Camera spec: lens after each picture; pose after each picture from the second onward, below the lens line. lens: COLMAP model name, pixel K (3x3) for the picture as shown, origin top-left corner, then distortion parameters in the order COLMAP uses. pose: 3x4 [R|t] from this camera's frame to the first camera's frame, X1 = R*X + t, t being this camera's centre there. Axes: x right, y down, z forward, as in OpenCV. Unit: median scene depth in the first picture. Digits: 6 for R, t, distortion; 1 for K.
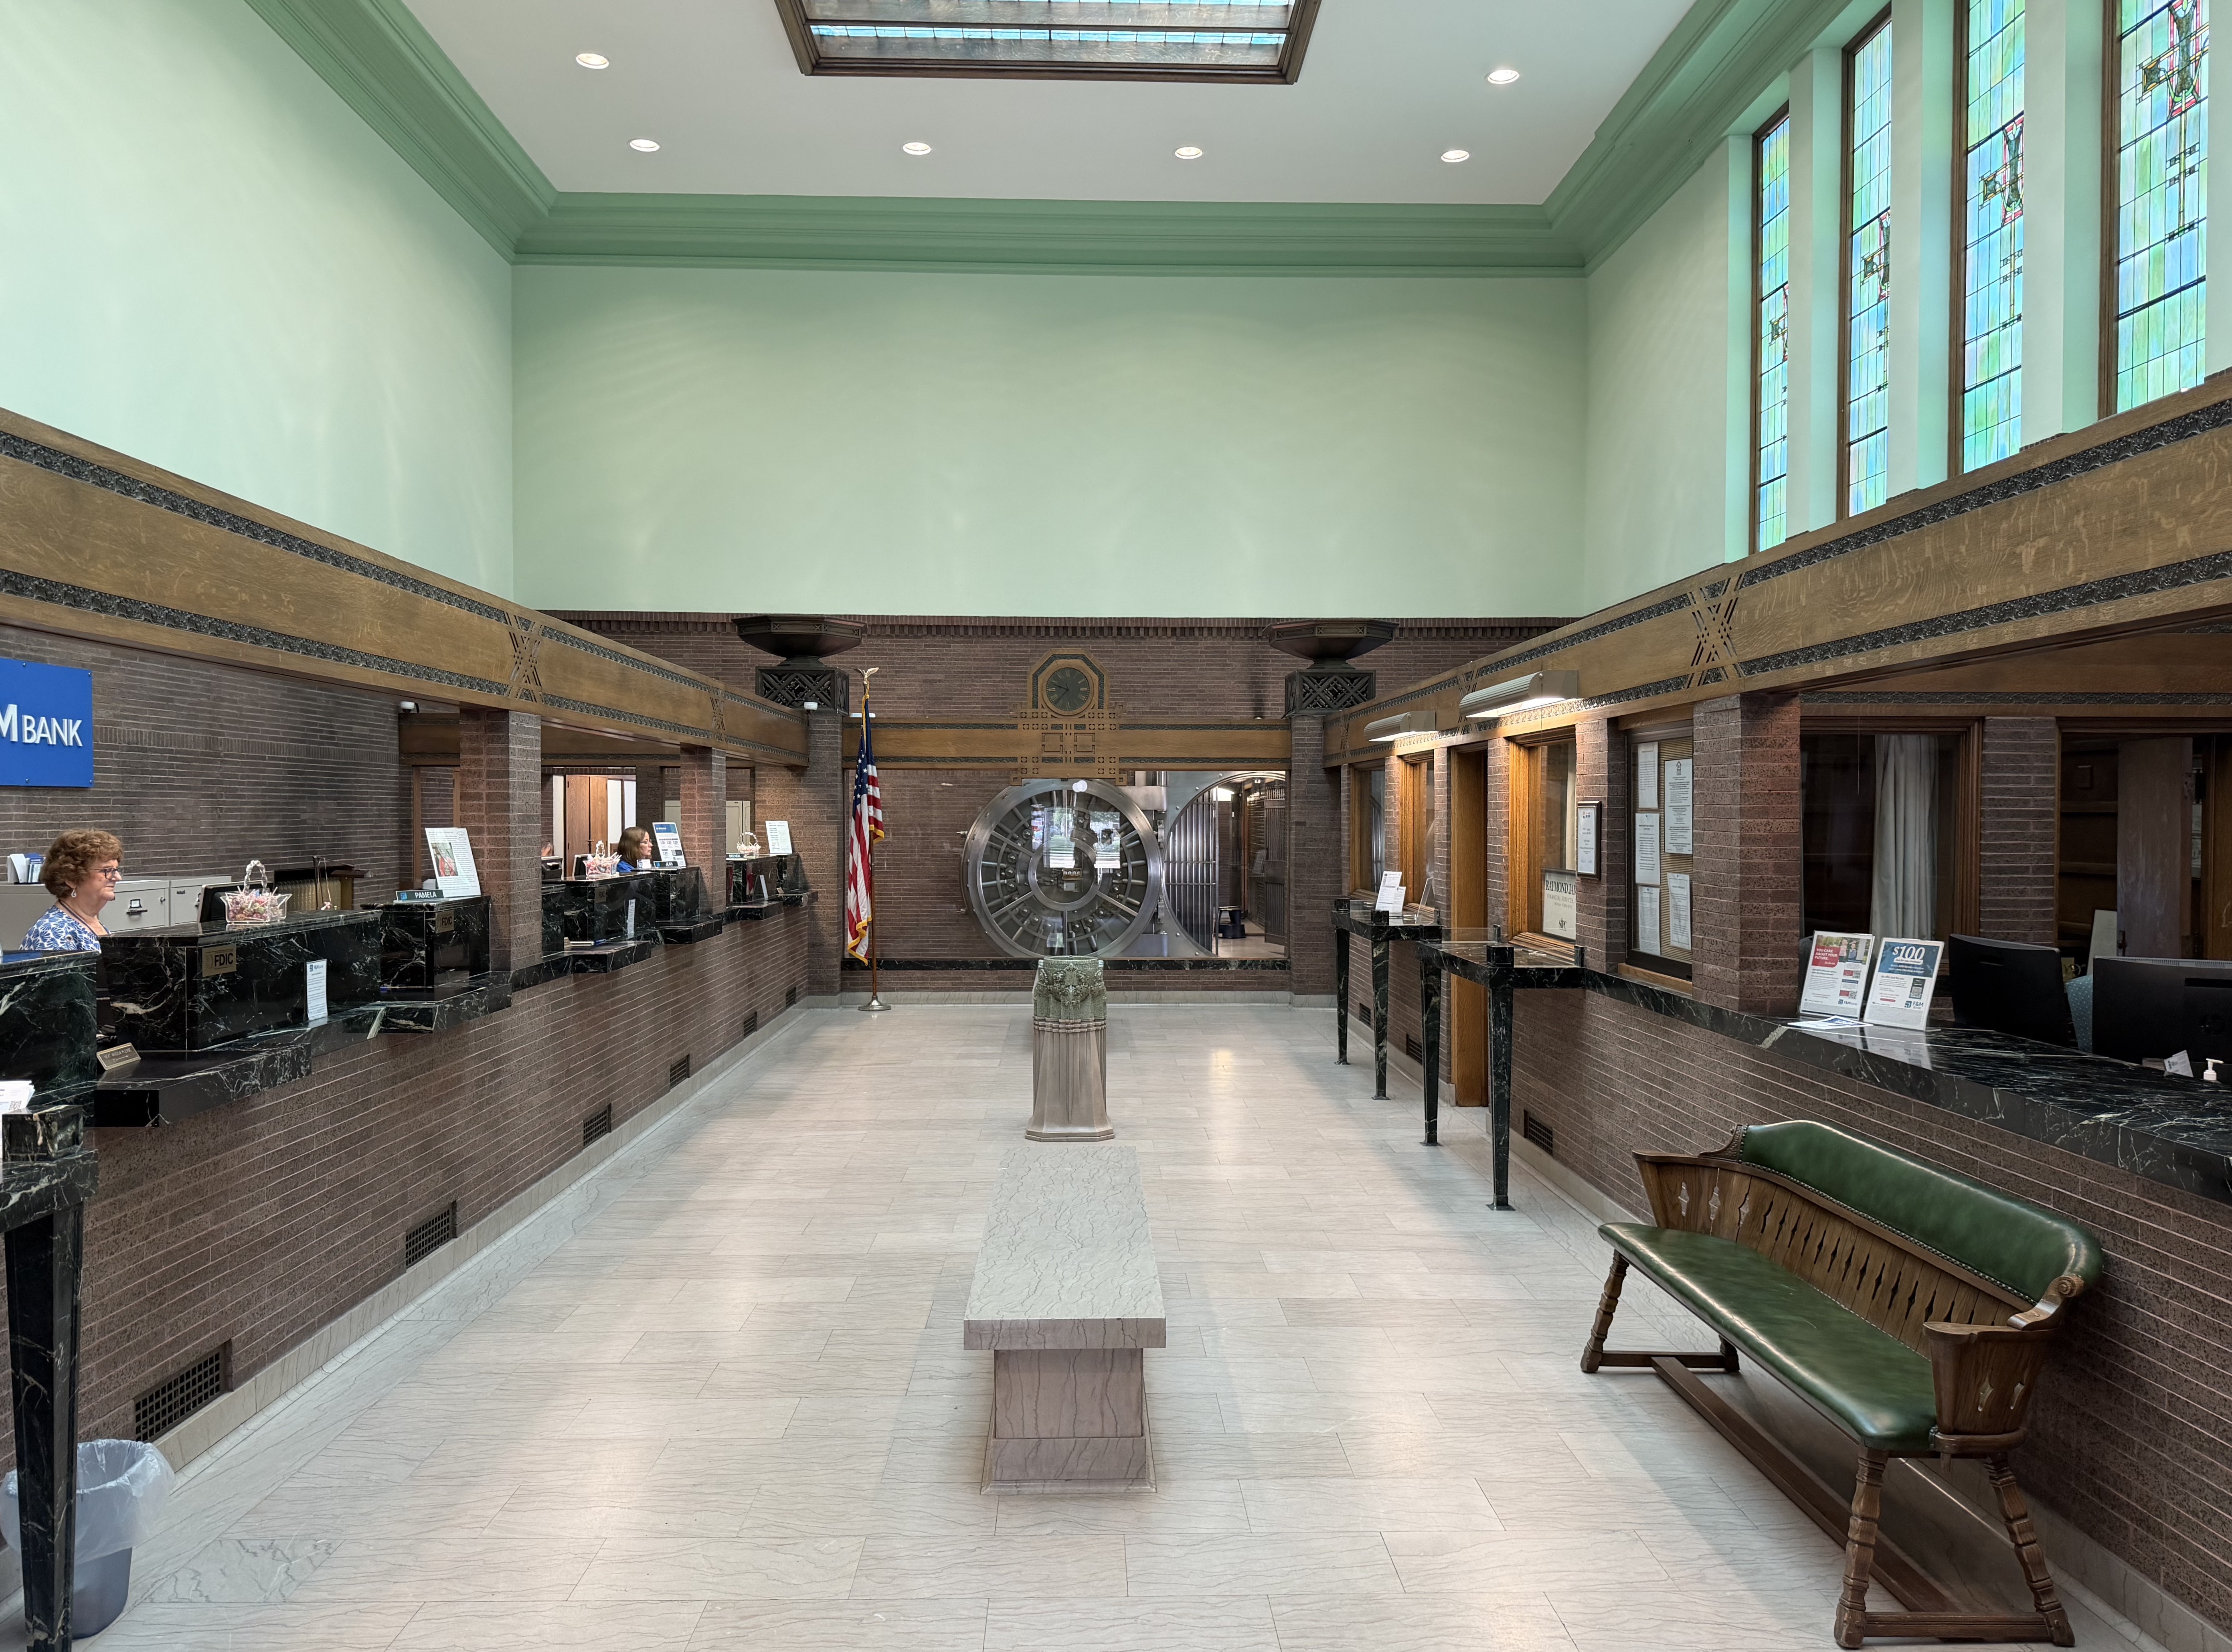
lens RADIAL K [[1640.7, 0, 1116.0], [0, 1640.7, 826.0], [0, 0, 1]] dist [0.010996, -0.001833]
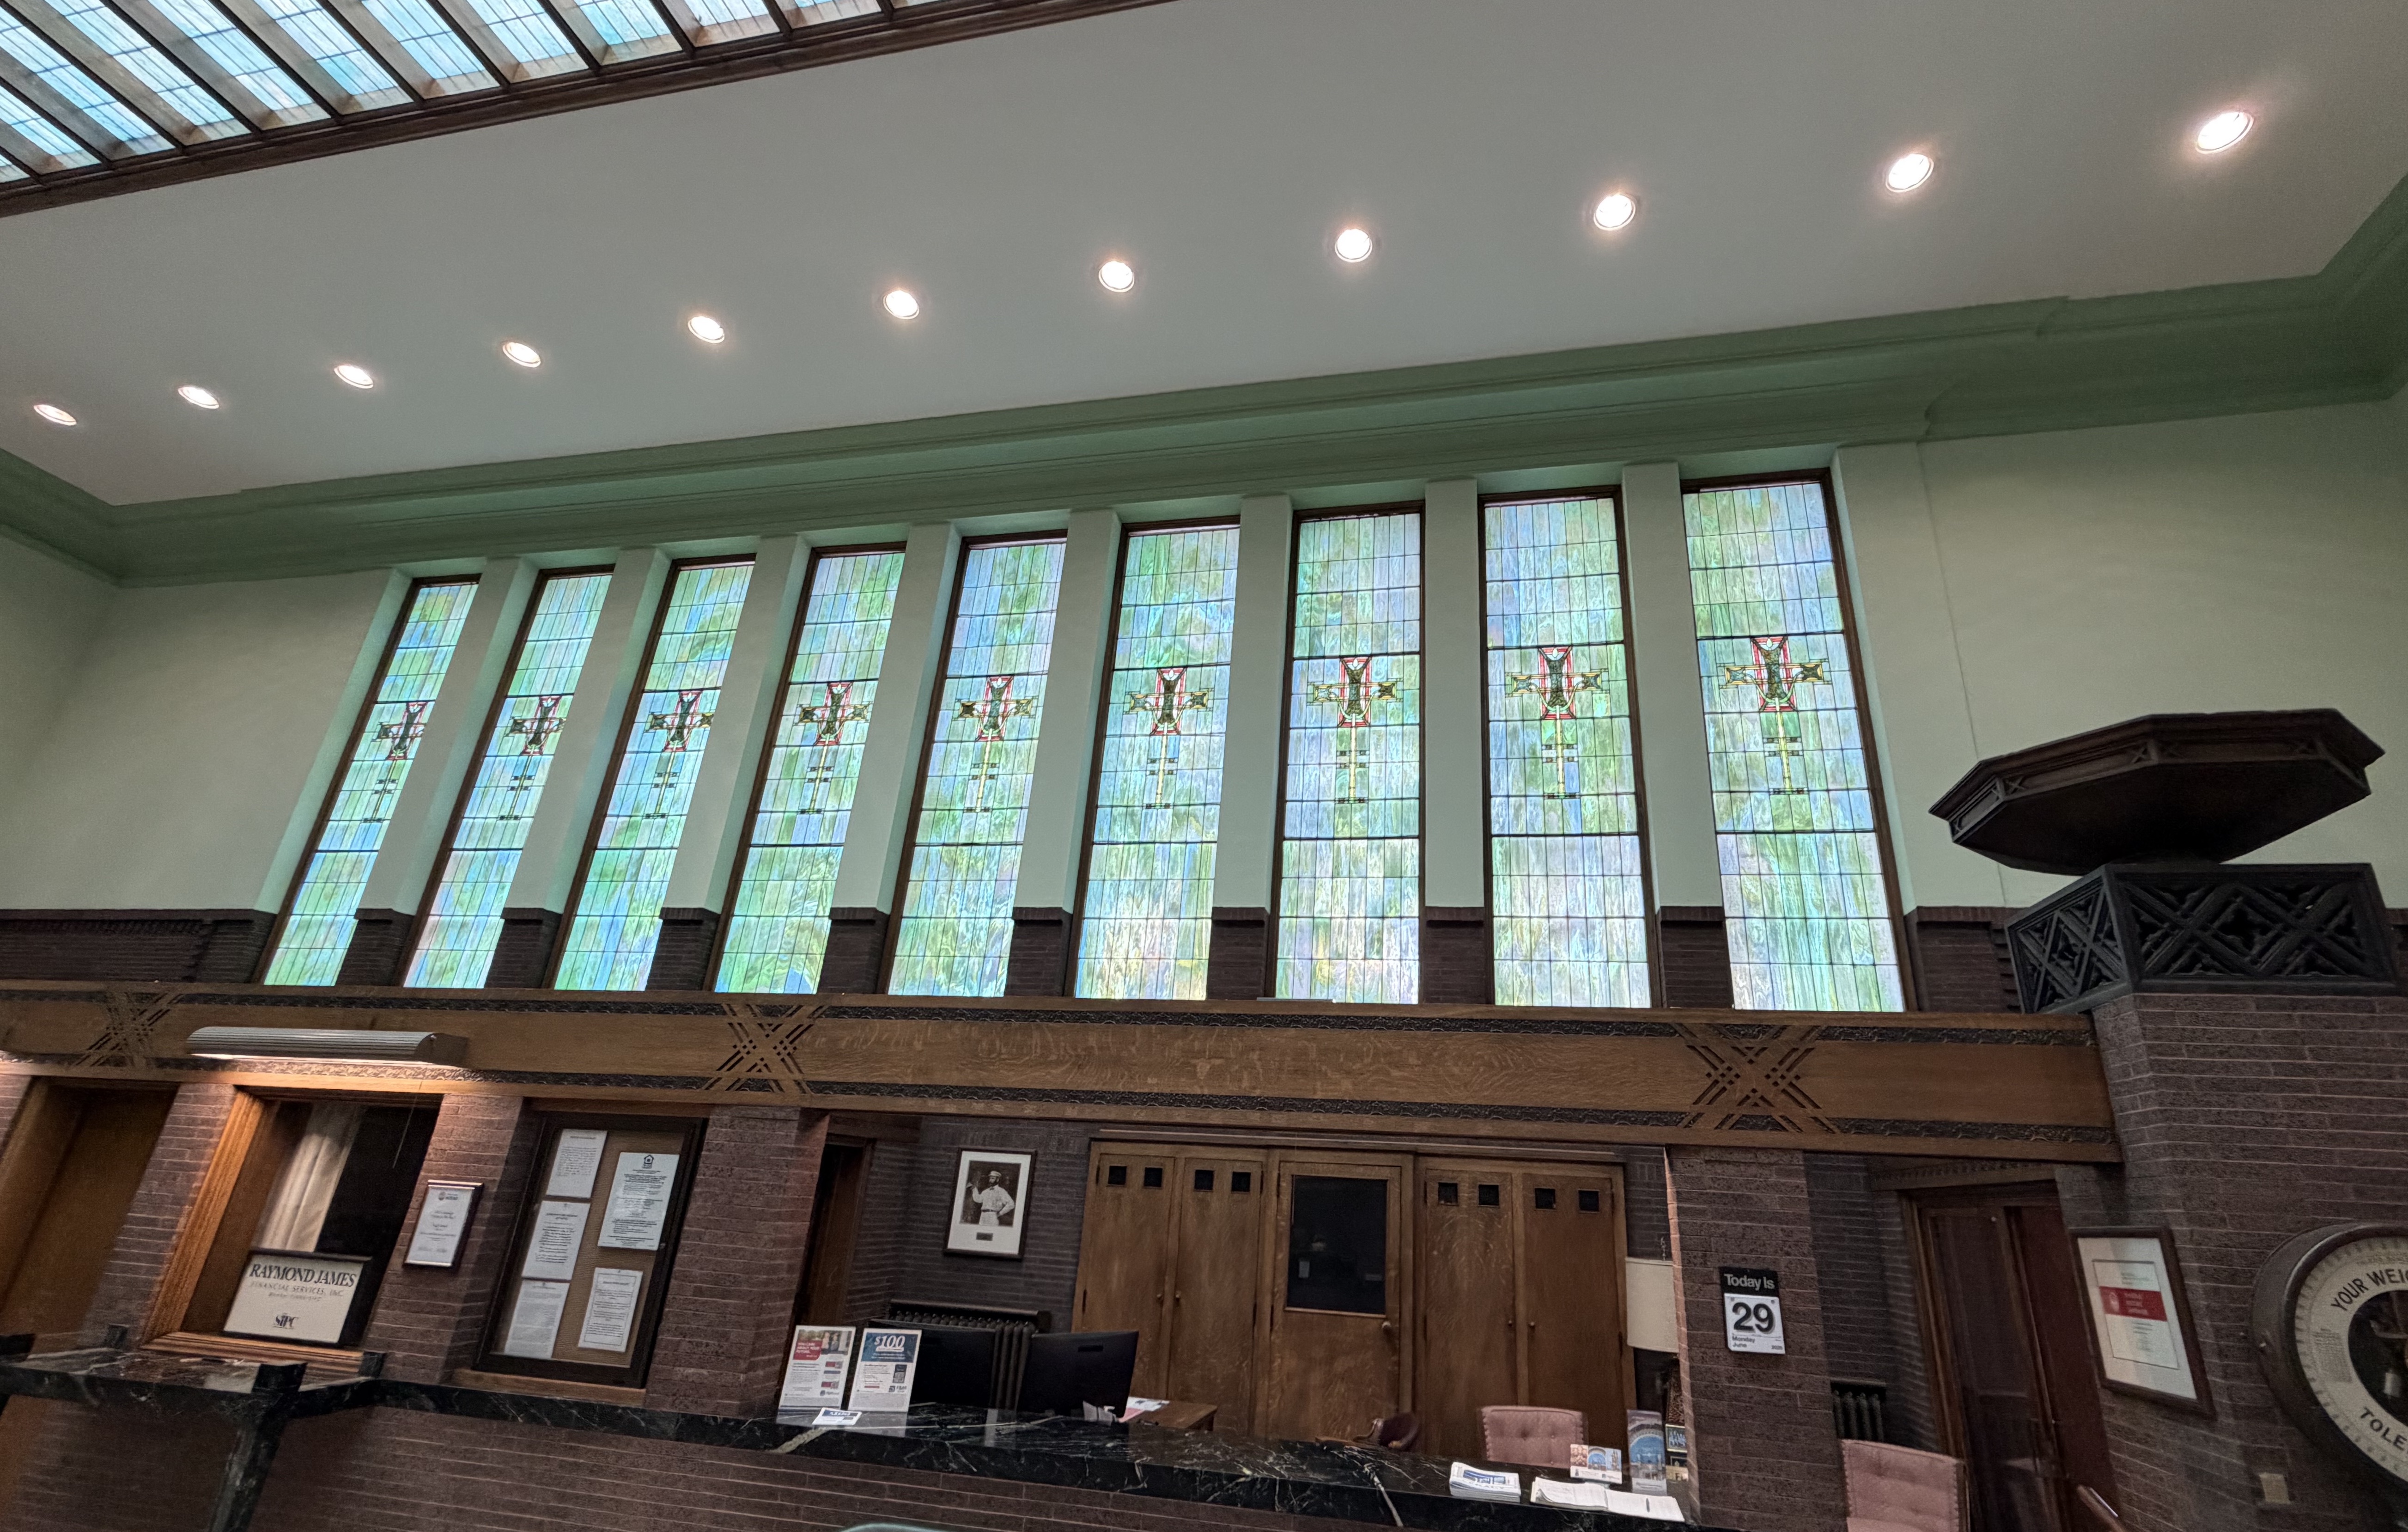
lens RADIAL K [[1074.2, 0, 1204.0], [0, 1074.2, 766.0], [0, 0, 1]] dist [-0.020270, 0.011097]
pose [[0.217644, 0.370734, 0.902878, -0.341752], [-0.043983, 0.927838, -0.370380, -0.036471], [-0.975037, 0.040899, 0.218244, 0.541197]]
